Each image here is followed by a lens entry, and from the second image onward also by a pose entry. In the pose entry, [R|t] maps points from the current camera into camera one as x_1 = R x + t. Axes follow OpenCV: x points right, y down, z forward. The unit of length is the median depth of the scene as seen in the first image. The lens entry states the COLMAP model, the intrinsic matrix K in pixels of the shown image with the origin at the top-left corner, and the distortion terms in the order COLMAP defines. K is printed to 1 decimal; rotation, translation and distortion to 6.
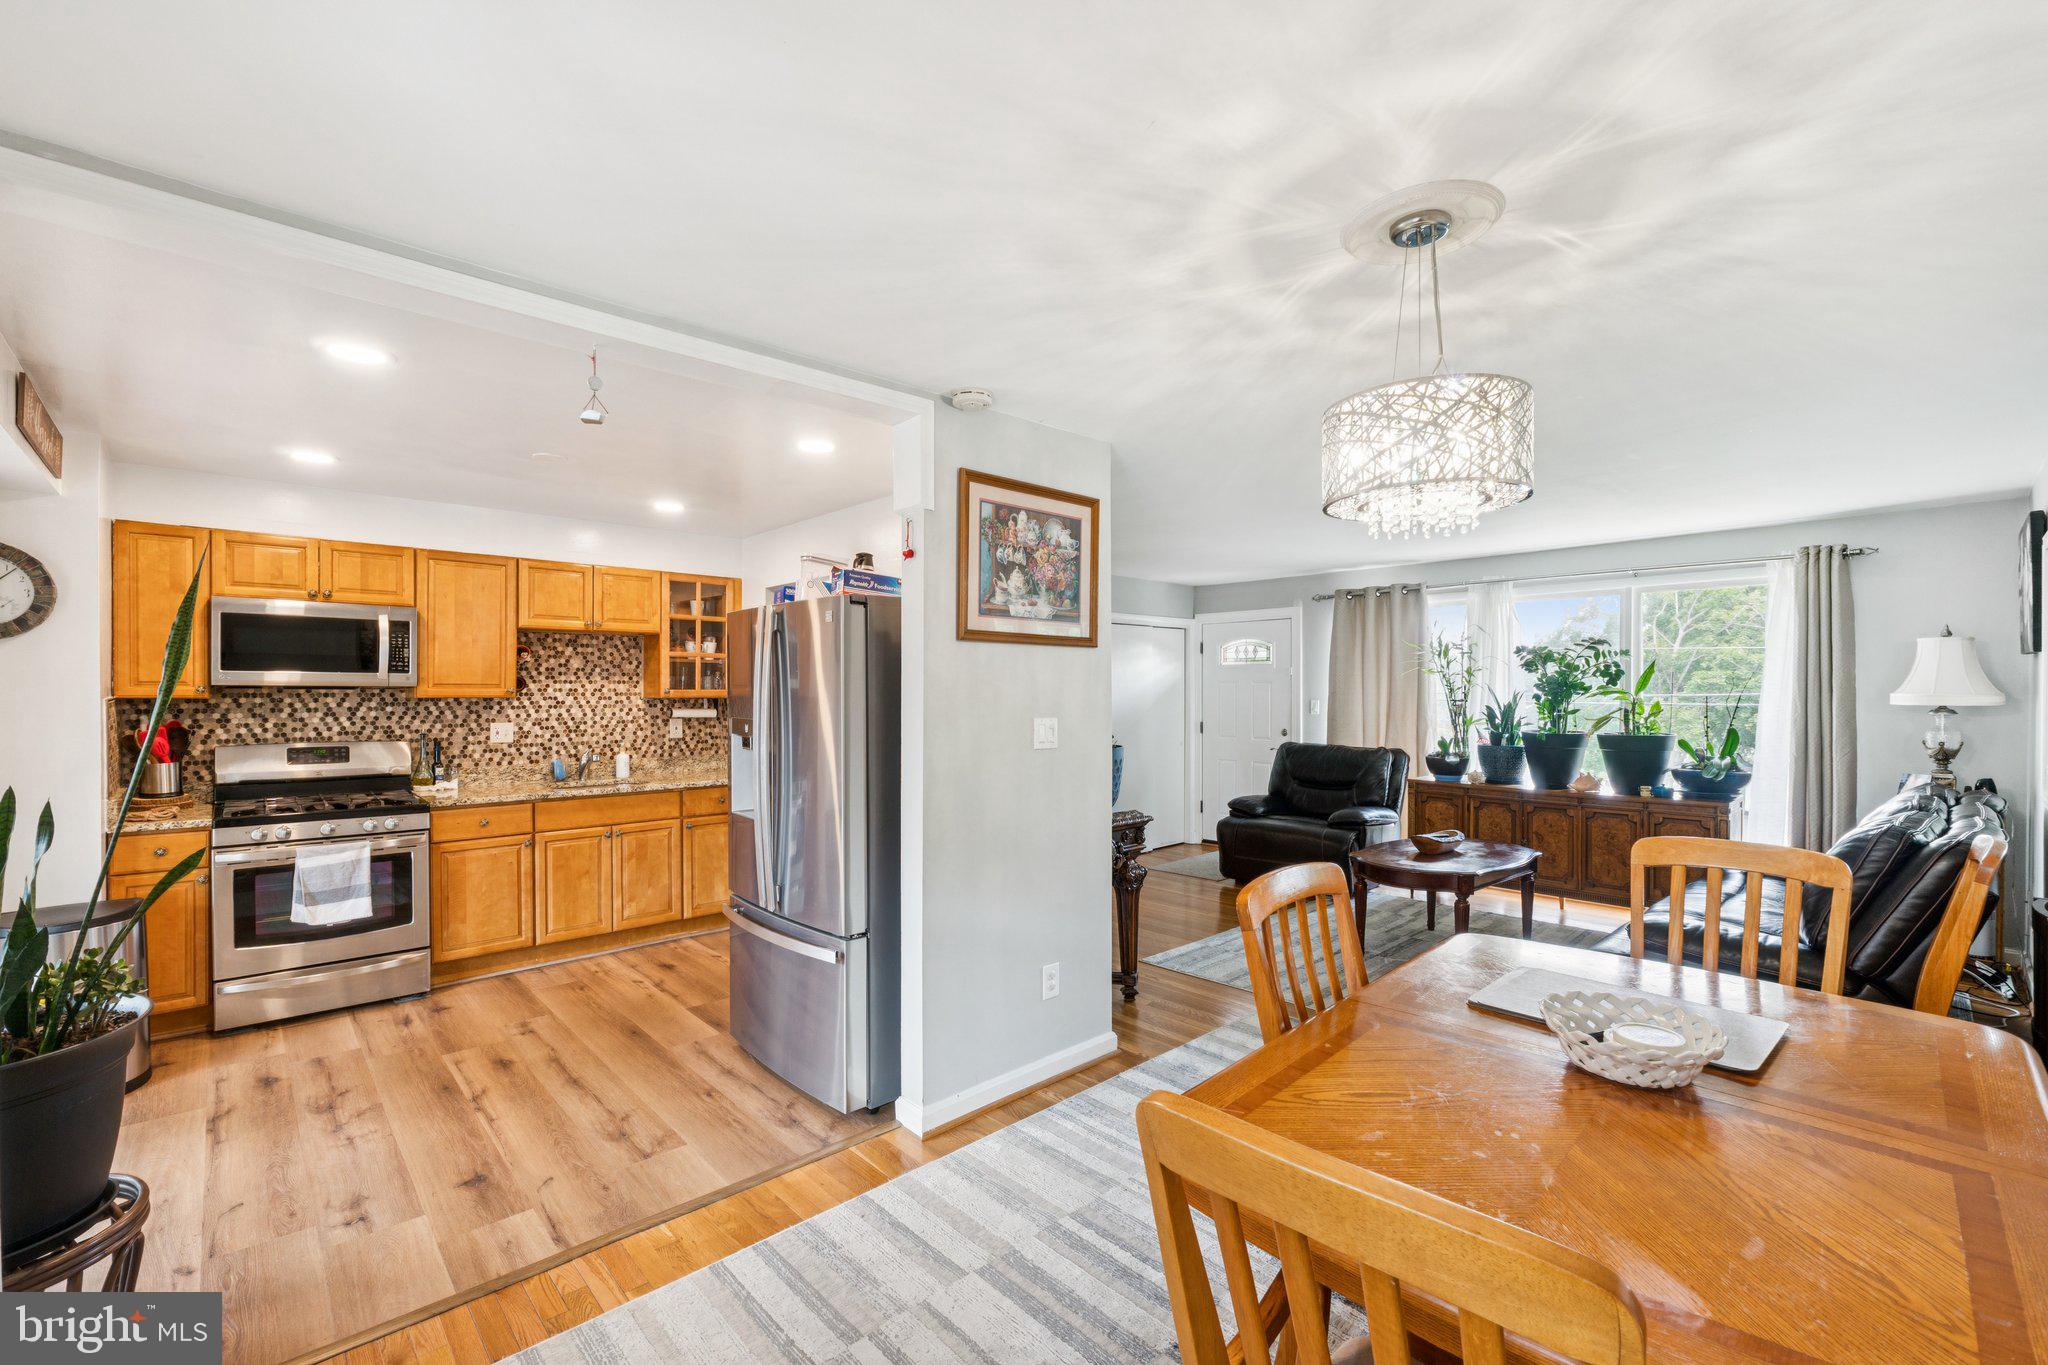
lens RADIAL K [[858.9, 0, 1024.0], [0, 858.9, 682.5], [0, 0, 1]] dist [-0.011848, 0.000656]
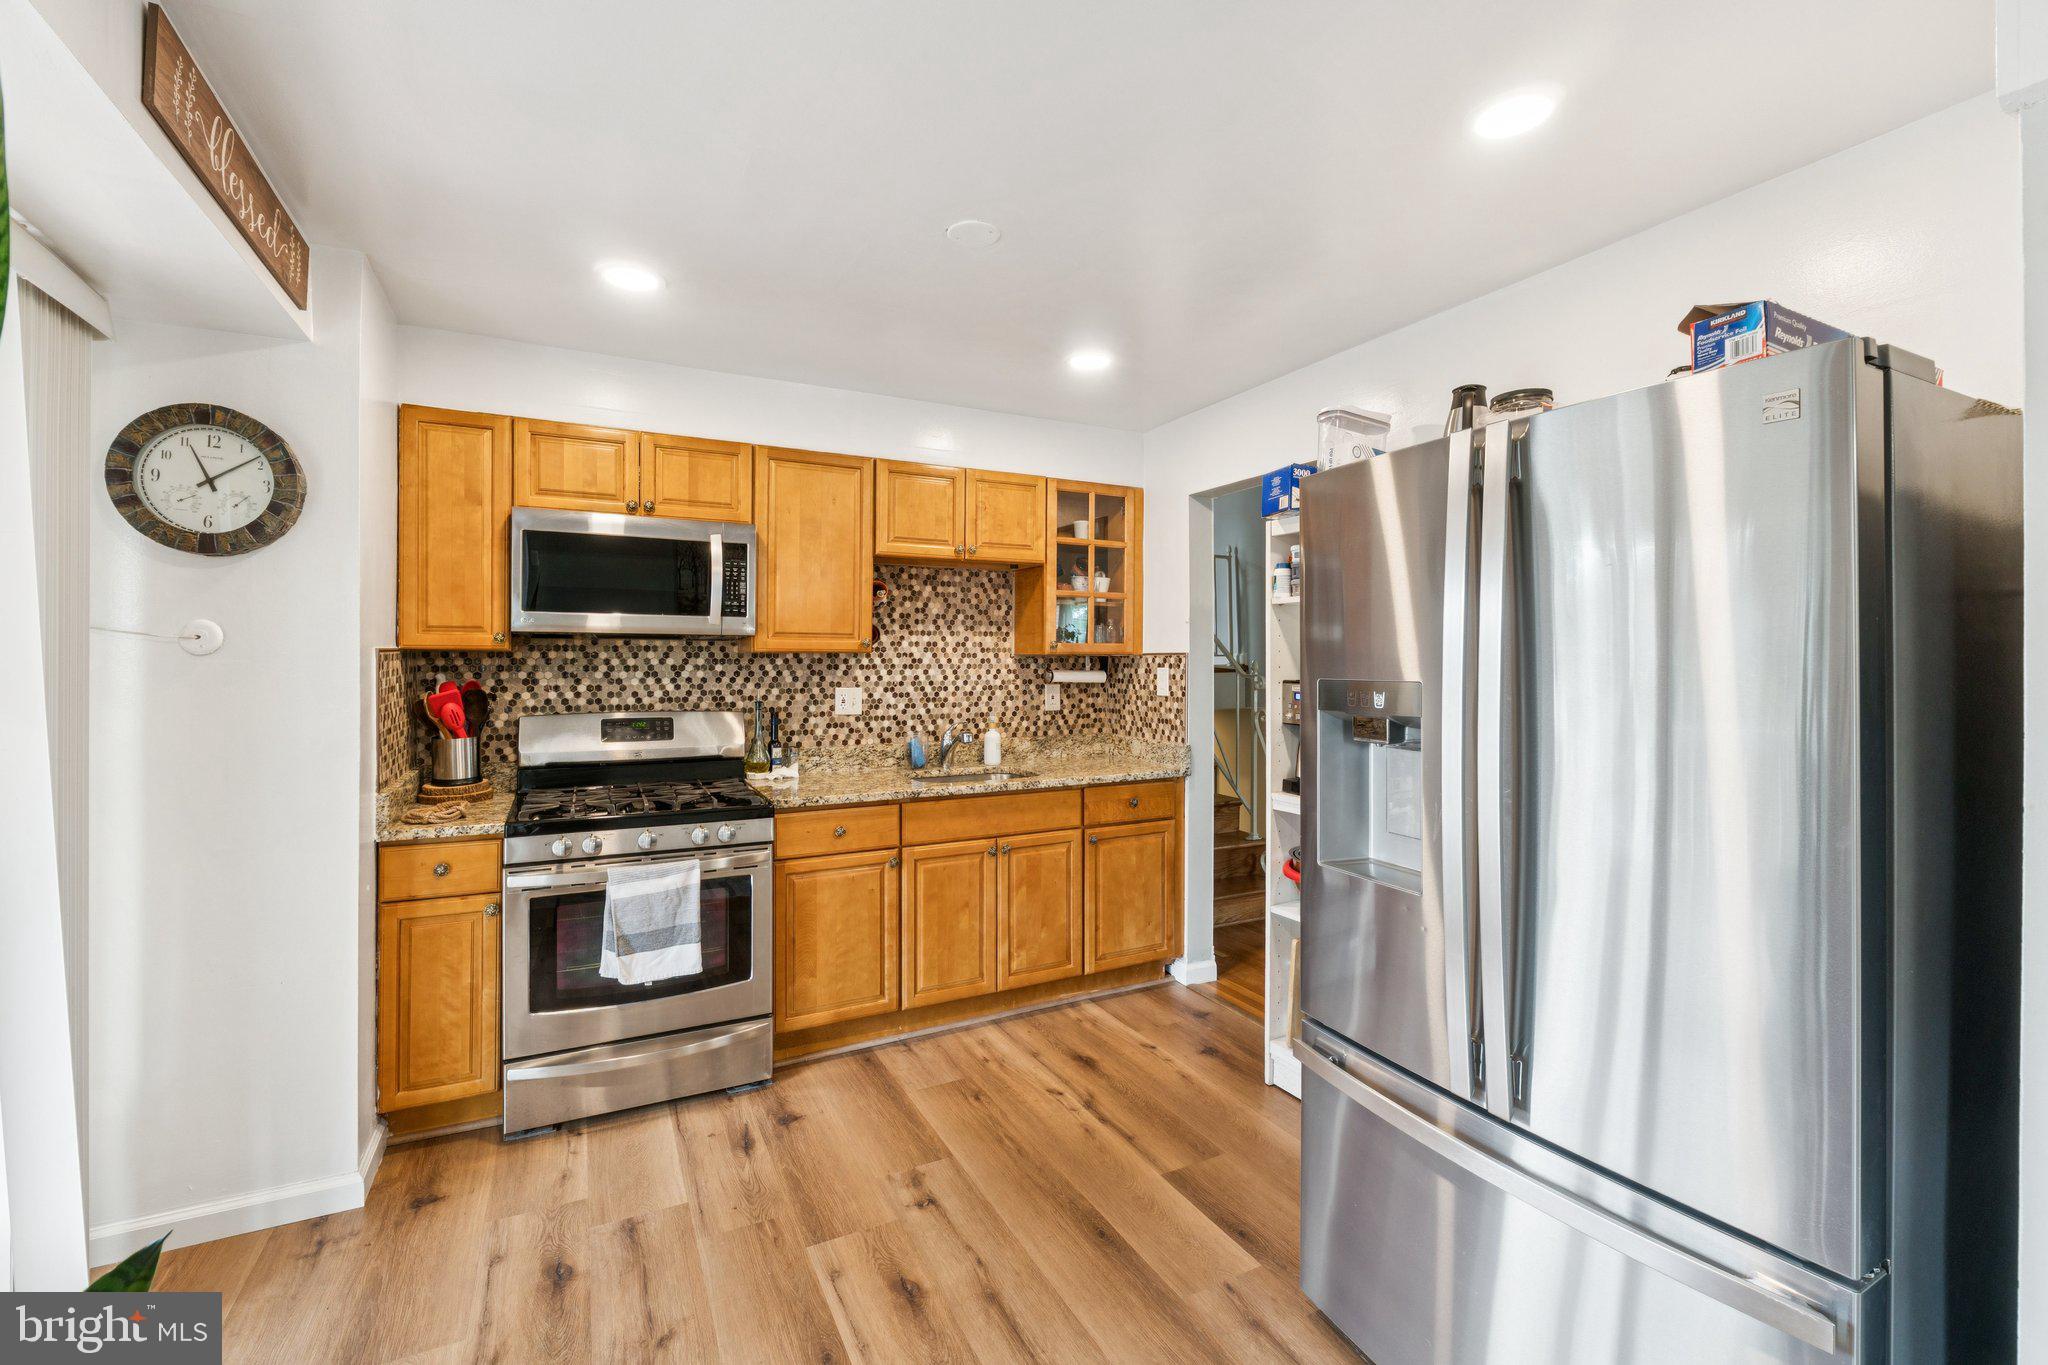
lens RADIAL K [[875.5, 0, 1020.2], [0, 875.5, 627.8], [0, 0, 1]] dist [-0.007827, 0.000080]
pose [[0.959963, -0.011507, -0.279889, -0.289365], [0.003906, 0.999609, -0.027701, 0.019165], [0.280098, 0.025499, 0.959633, 0.354928]]
